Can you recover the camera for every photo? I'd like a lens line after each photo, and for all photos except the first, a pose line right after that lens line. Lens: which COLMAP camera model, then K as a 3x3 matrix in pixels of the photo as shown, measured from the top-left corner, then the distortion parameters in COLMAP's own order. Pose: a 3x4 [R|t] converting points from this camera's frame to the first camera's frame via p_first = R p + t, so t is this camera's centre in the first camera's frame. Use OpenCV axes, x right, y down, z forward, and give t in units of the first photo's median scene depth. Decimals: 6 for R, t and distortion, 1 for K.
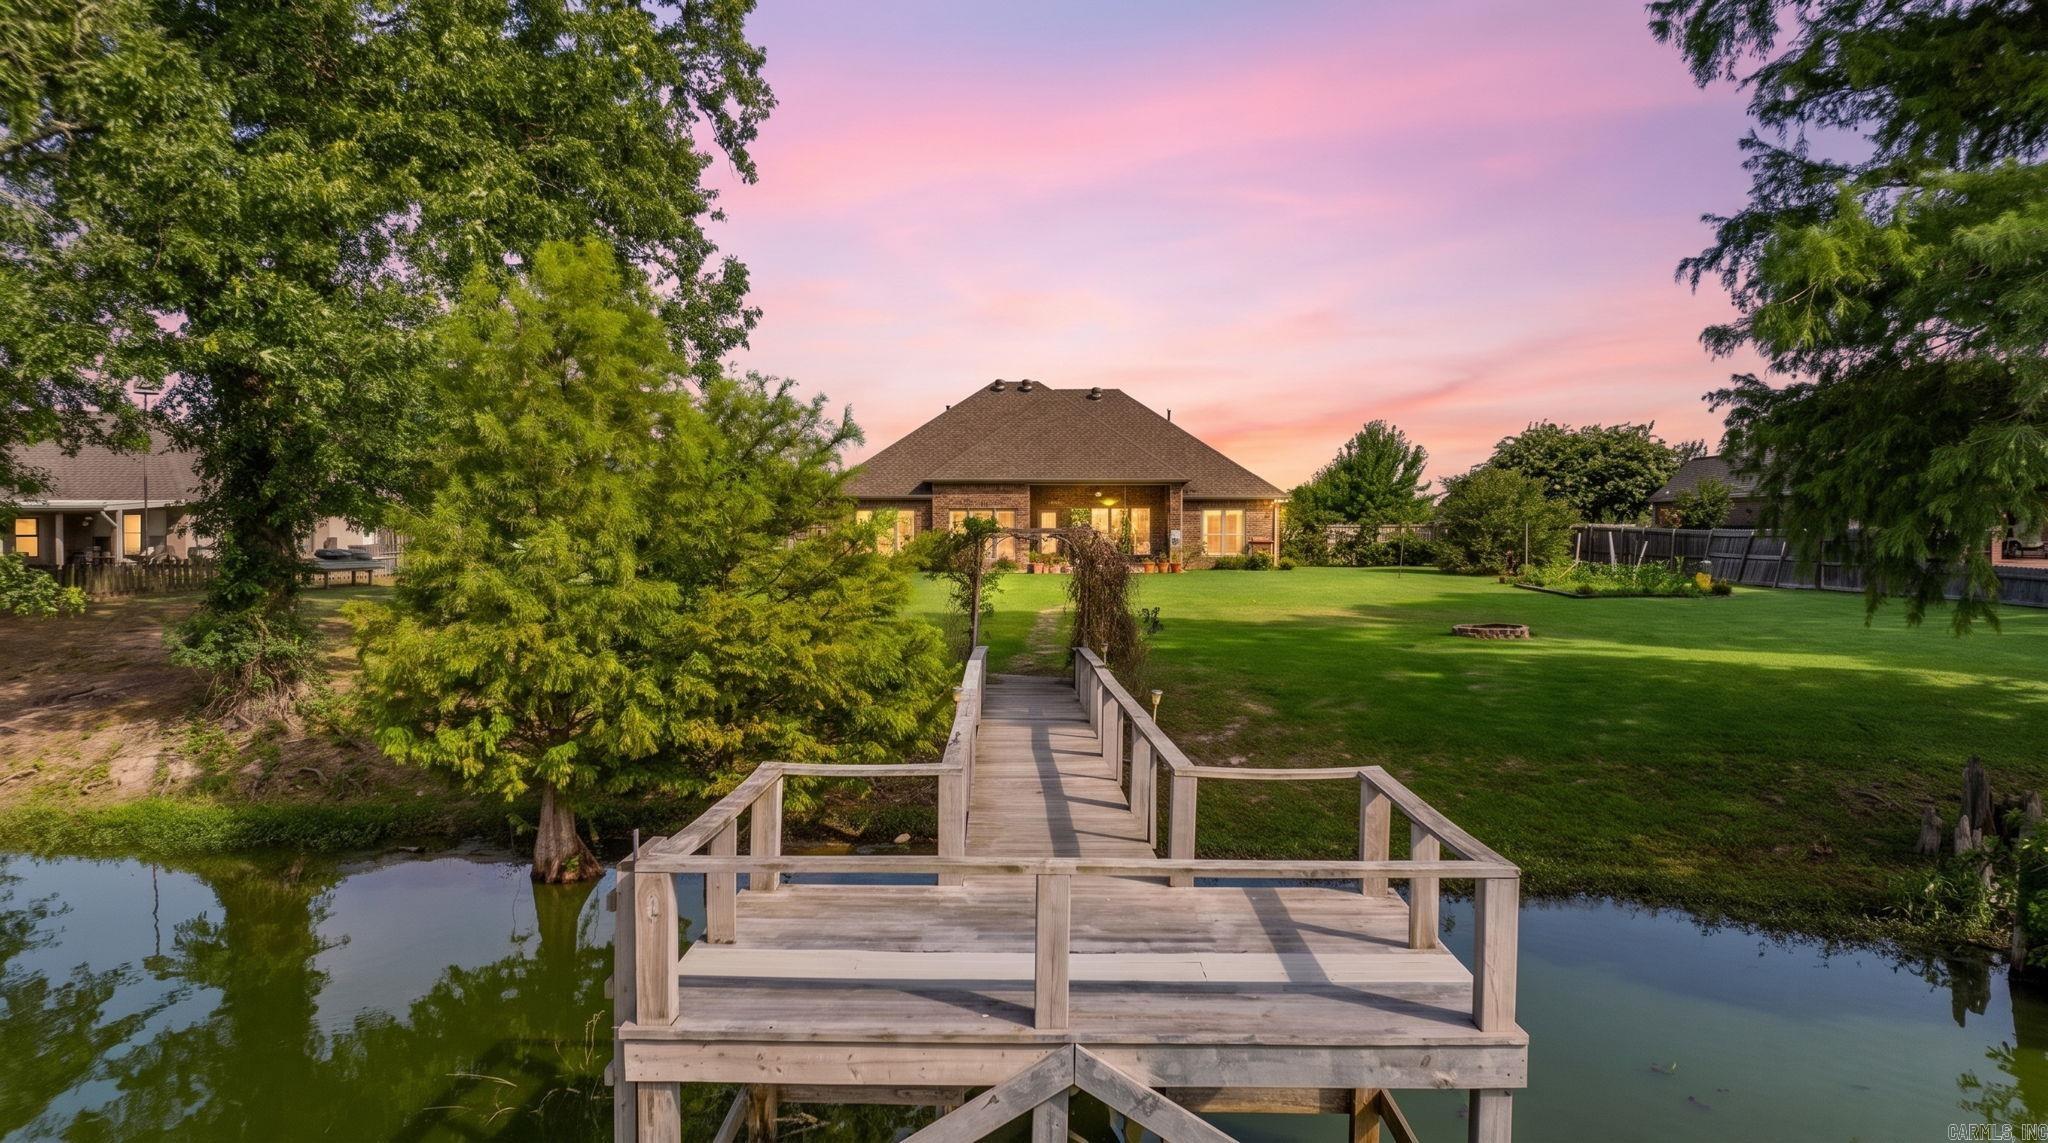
lens RADIAL K [[1528.1, 0, 1018.5], [0, 1528.1, 572.2], [0, 0, 1]] dist [-0.021886, -0.003282]
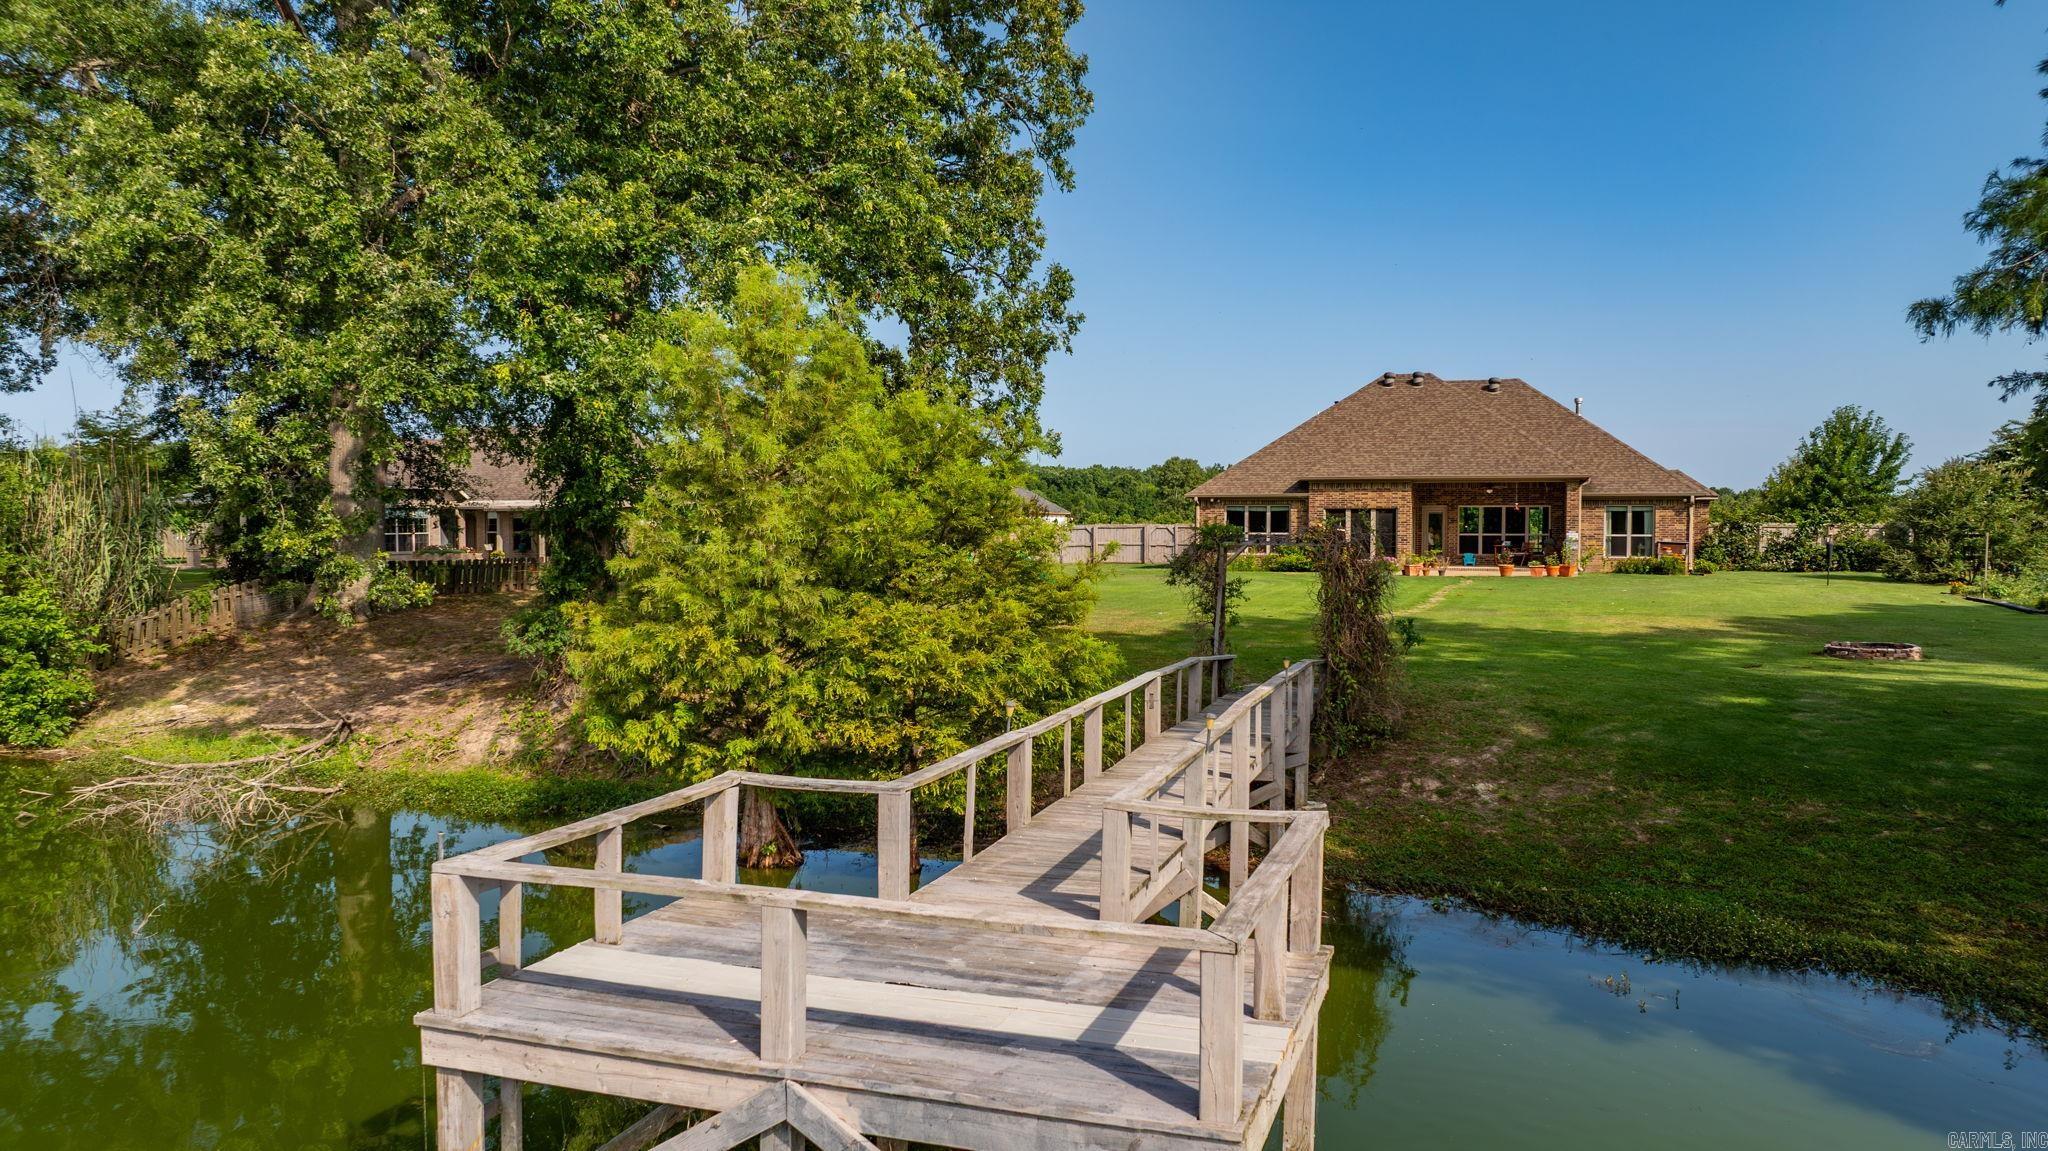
lens RADIAL K [[1520.4, 0, 1023.4], [0, 1520.4, 572.1], [0, 0, 1]] dist [-0.022701, 0.012499]
pose [[0.946928, 0.011386, -0.321243, 0.200905], [-0.009903, 0.999931, 0.006251, -0.010893], [0.321292, -0.002738, 0.946976, 0.049361]]
